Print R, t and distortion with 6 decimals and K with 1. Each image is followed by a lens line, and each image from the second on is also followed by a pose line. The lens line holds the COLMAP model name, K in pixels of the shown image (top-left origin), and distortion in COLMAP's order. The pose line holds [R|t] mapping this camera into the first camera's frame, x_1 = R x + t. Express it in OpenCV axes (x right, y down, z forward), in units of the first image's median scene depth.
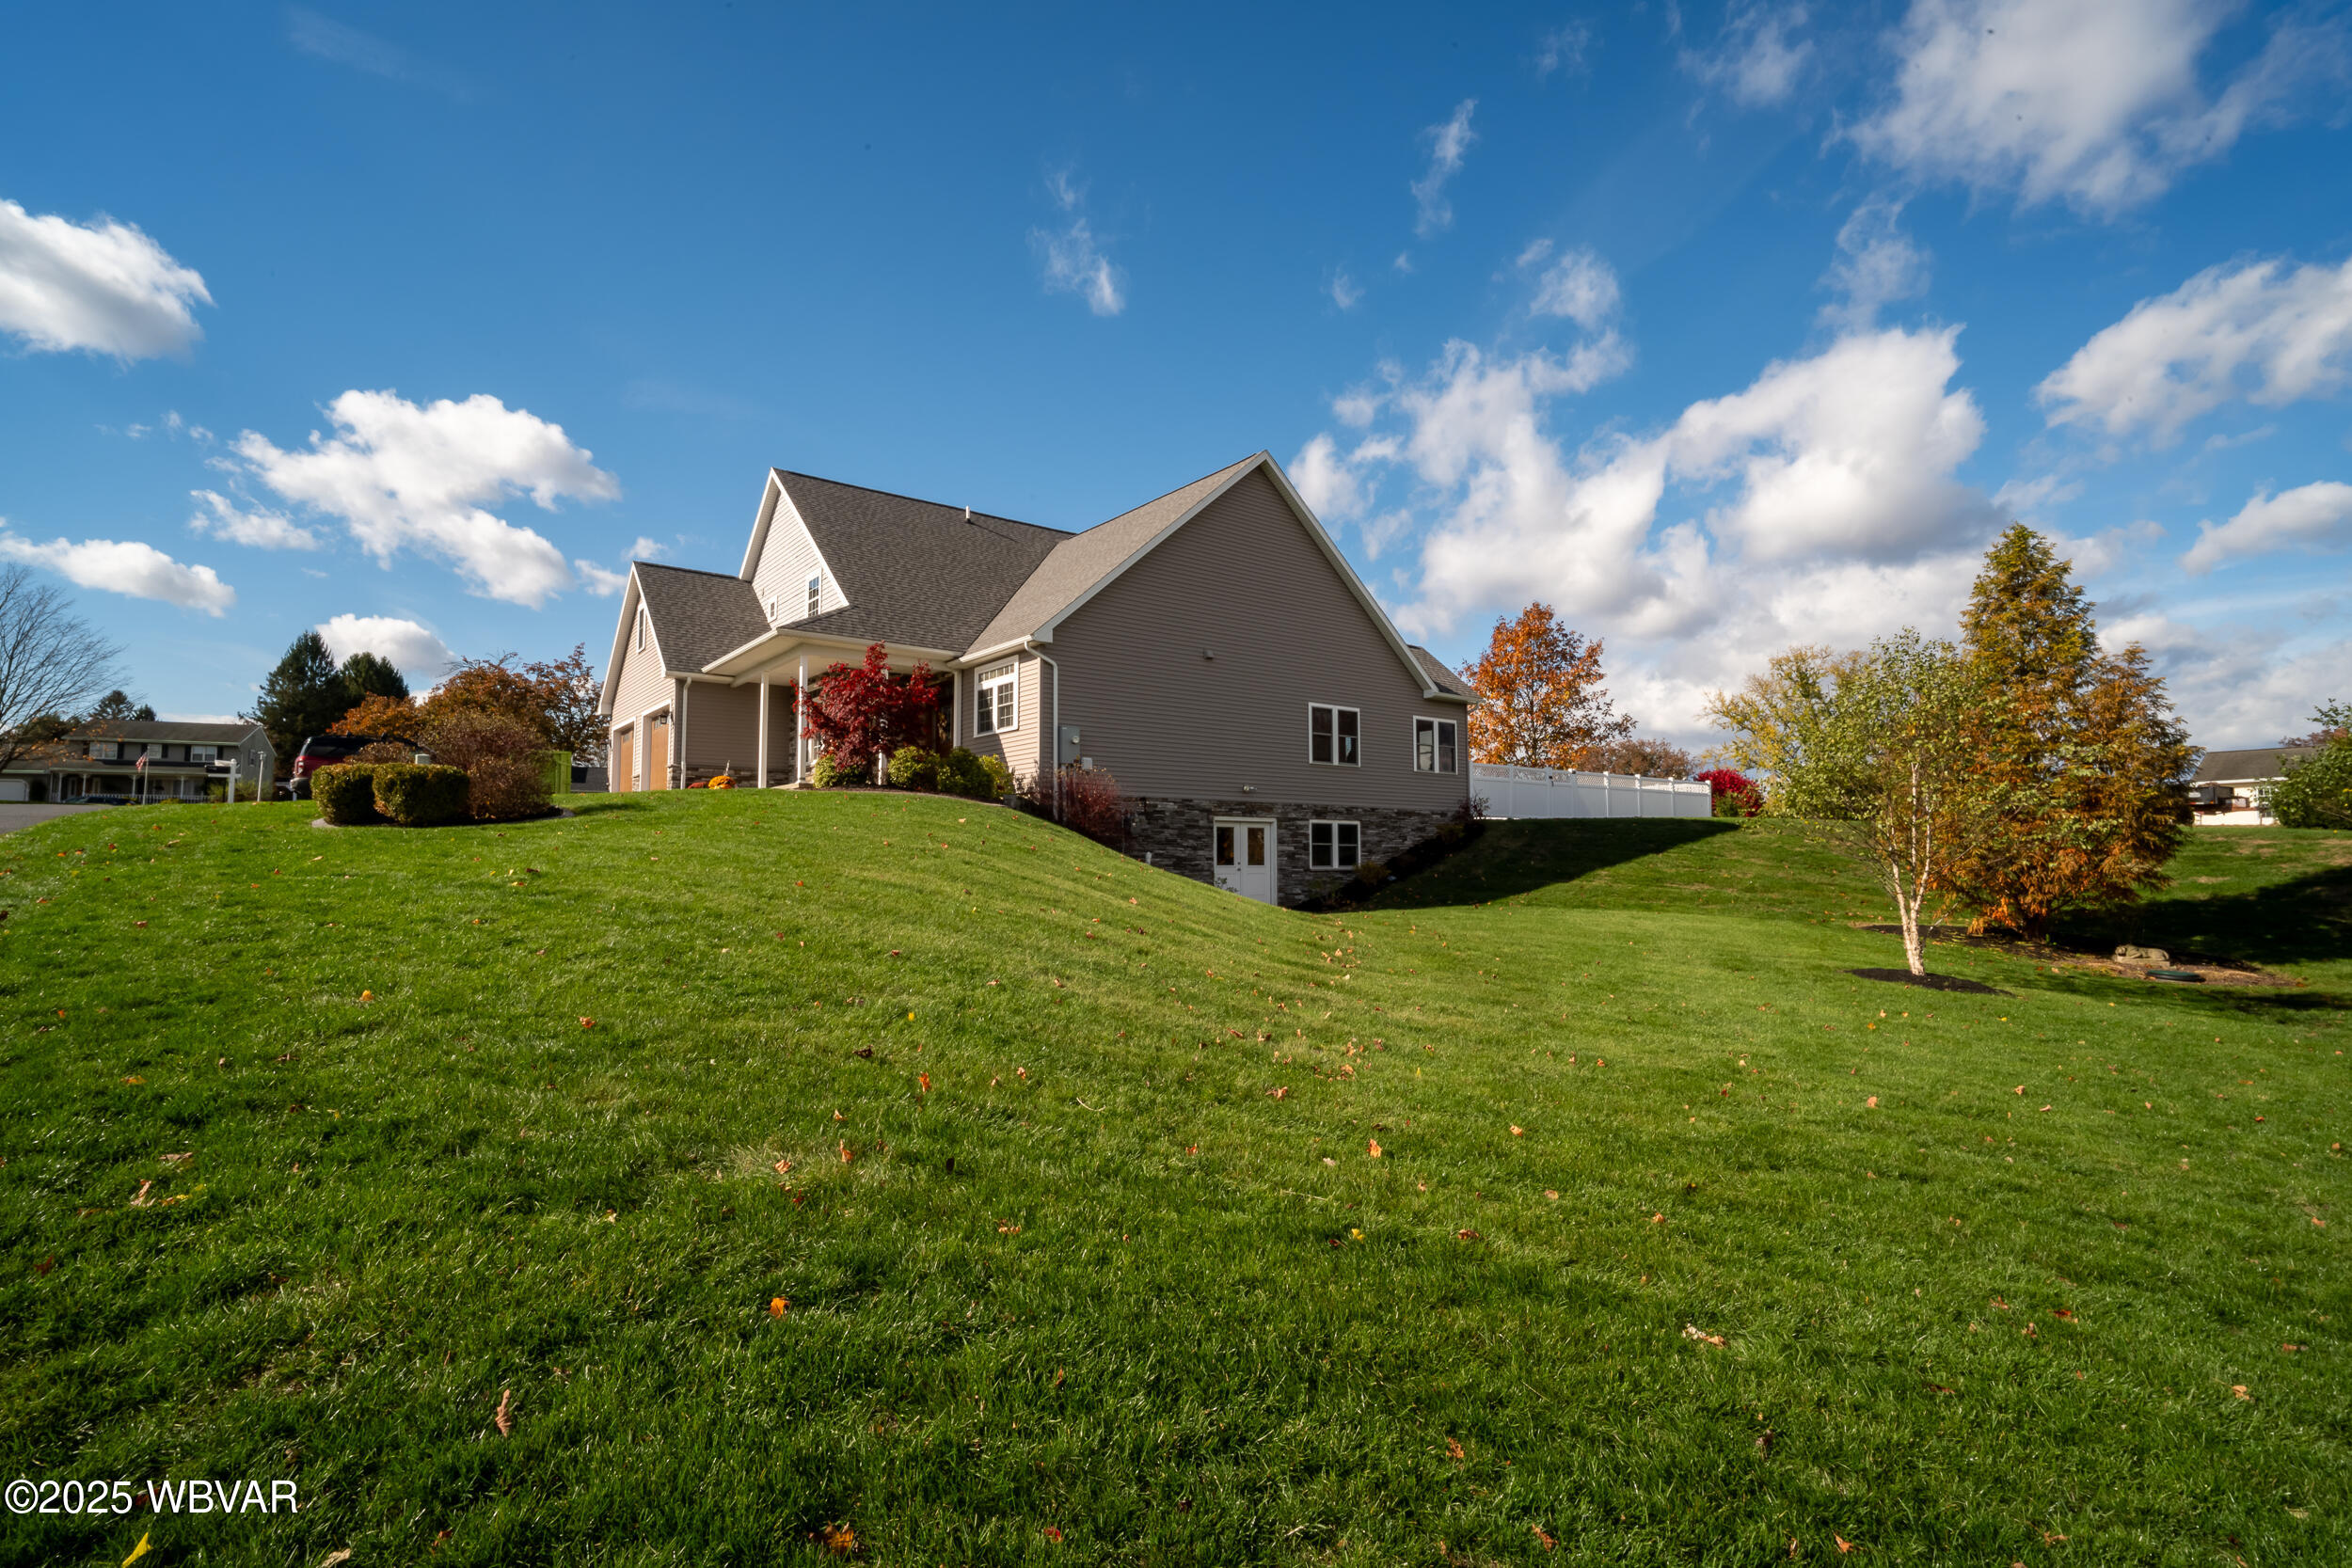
lens RADIAL K [[1100.7, 0, 1178.4], [0, 1100.7, 773.2], [0, 0, 1]] dist [0.000893, 0.000008]
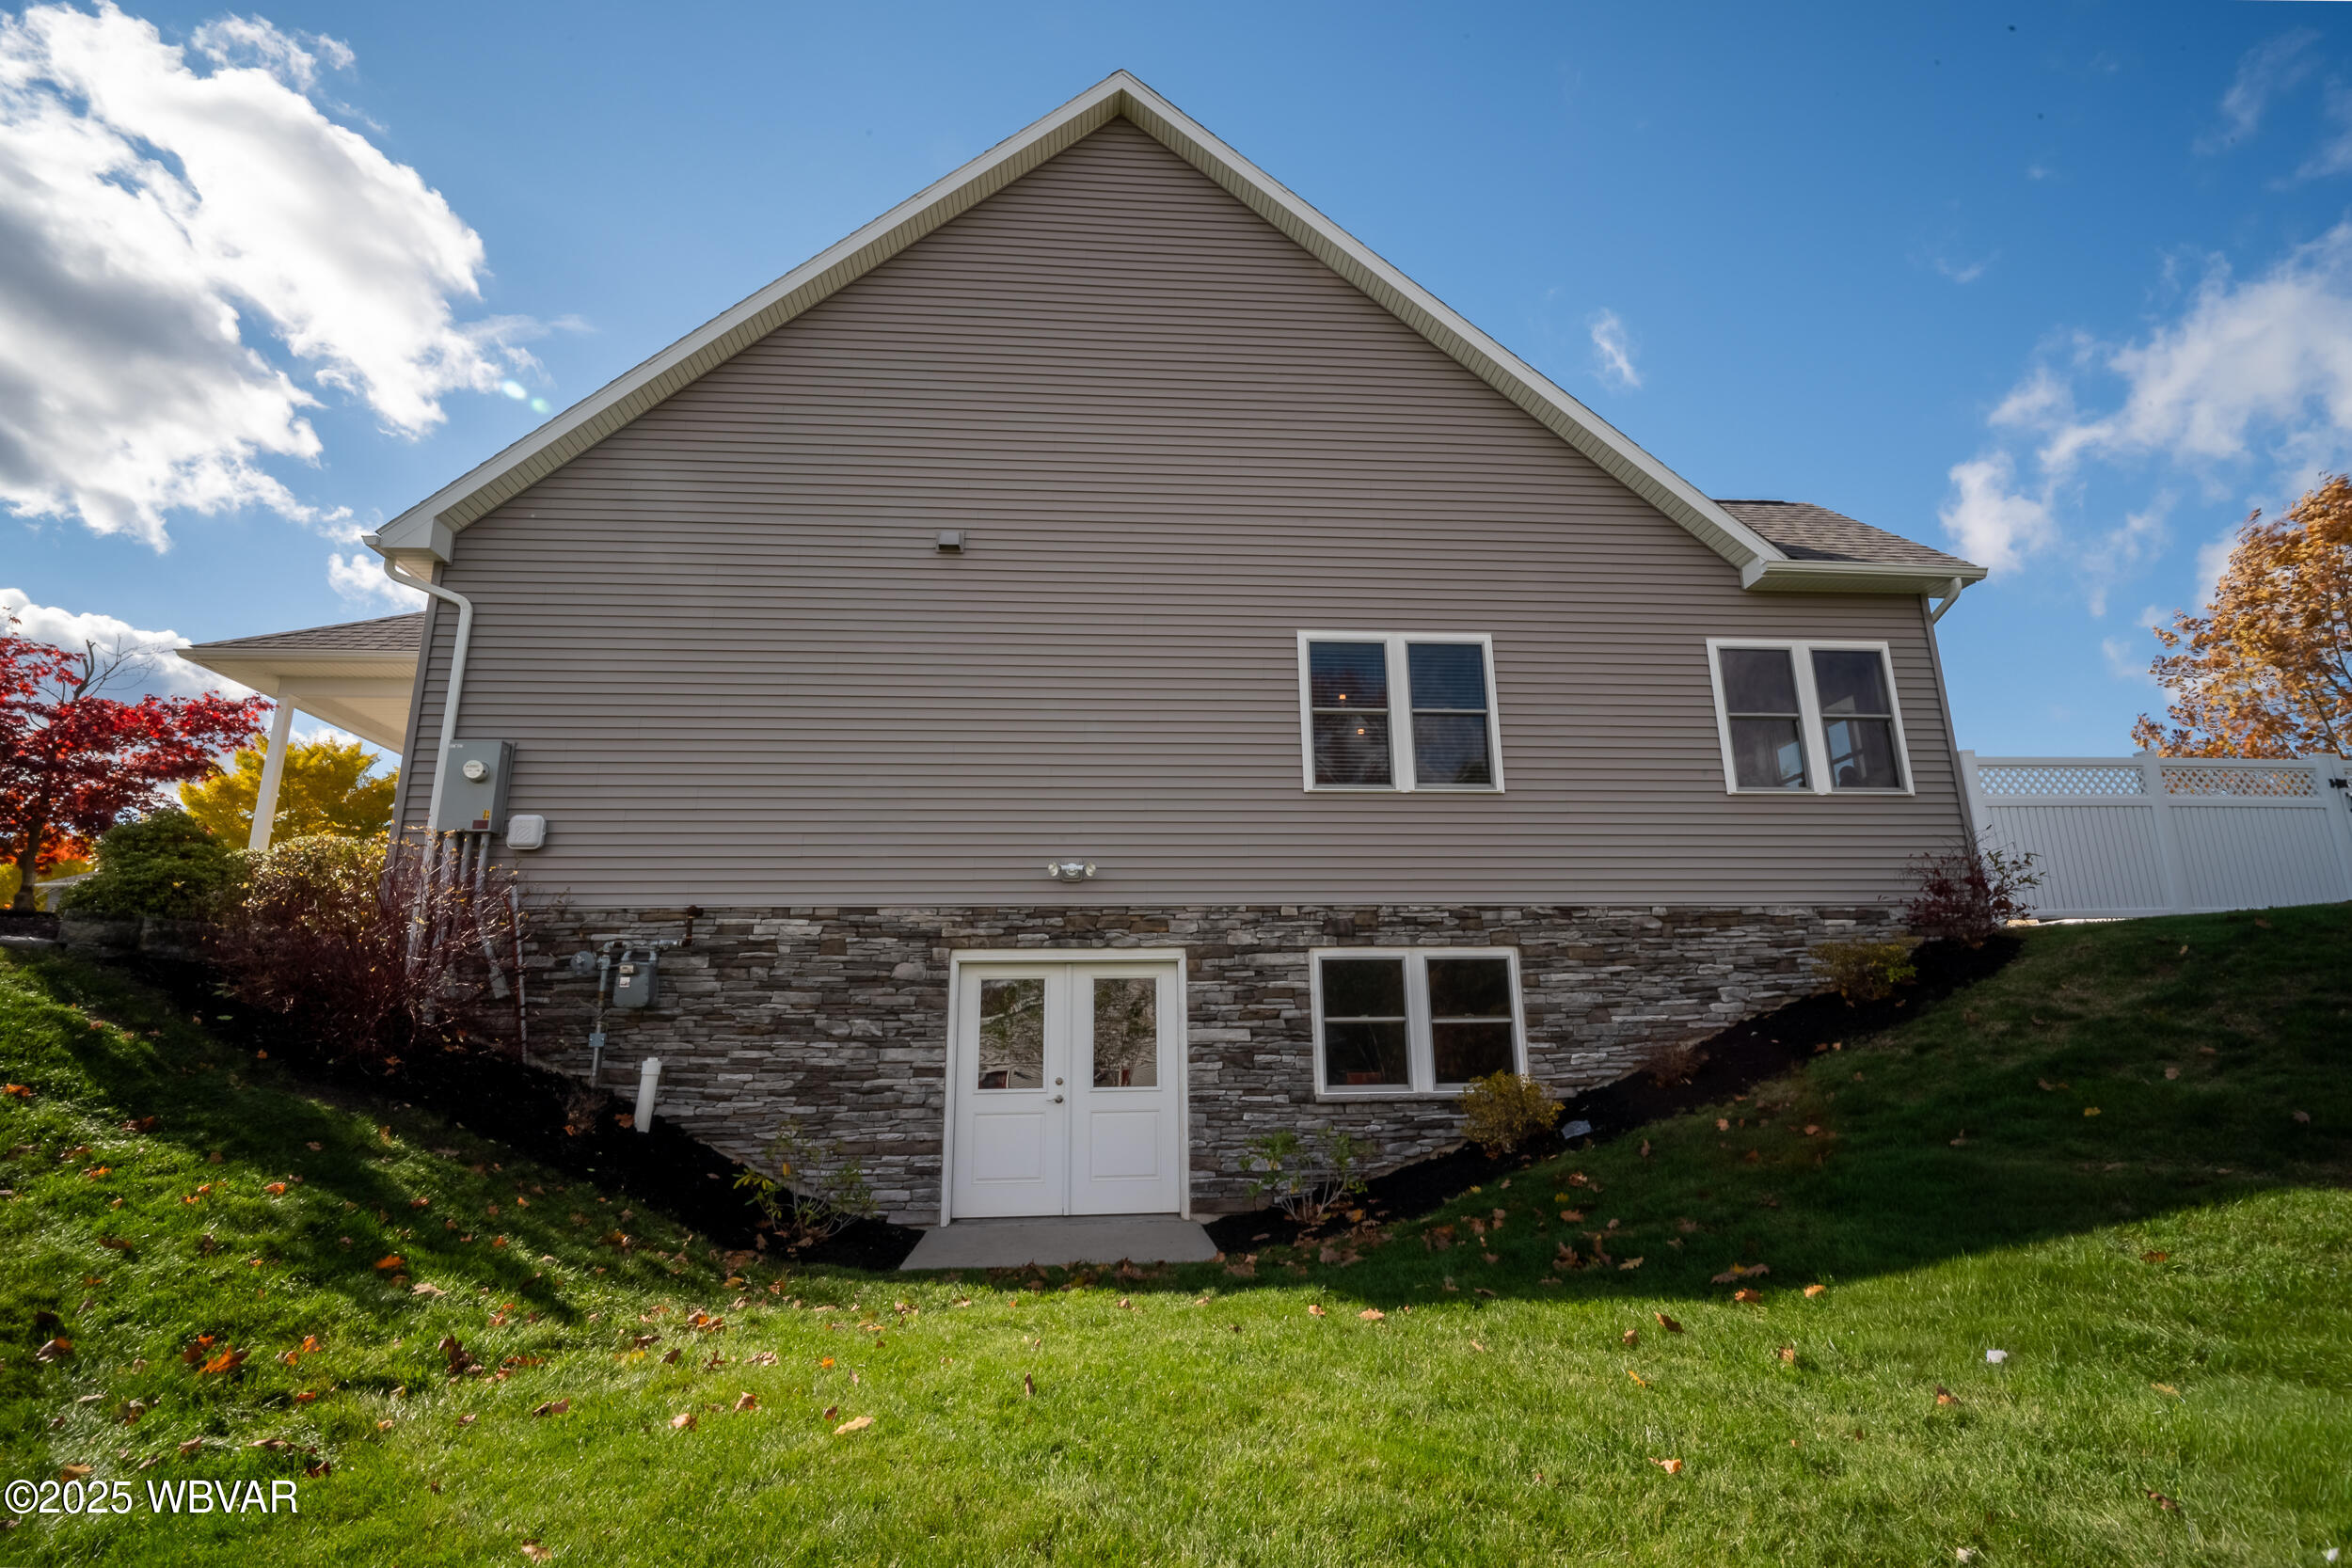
lens RADIAL K [[1100.7, 0, 1178.4], [0, 1100.7, 773.2], [0, 0, 1]] dist [0.000893, 0.000008]
pose [[0.837289, -0.139620, -0.528634, 0.272244], [0.056535, 0.983772, -0.170285, 0.043599], [0.543830, 0.112691, 0.831595, 0.668199]]
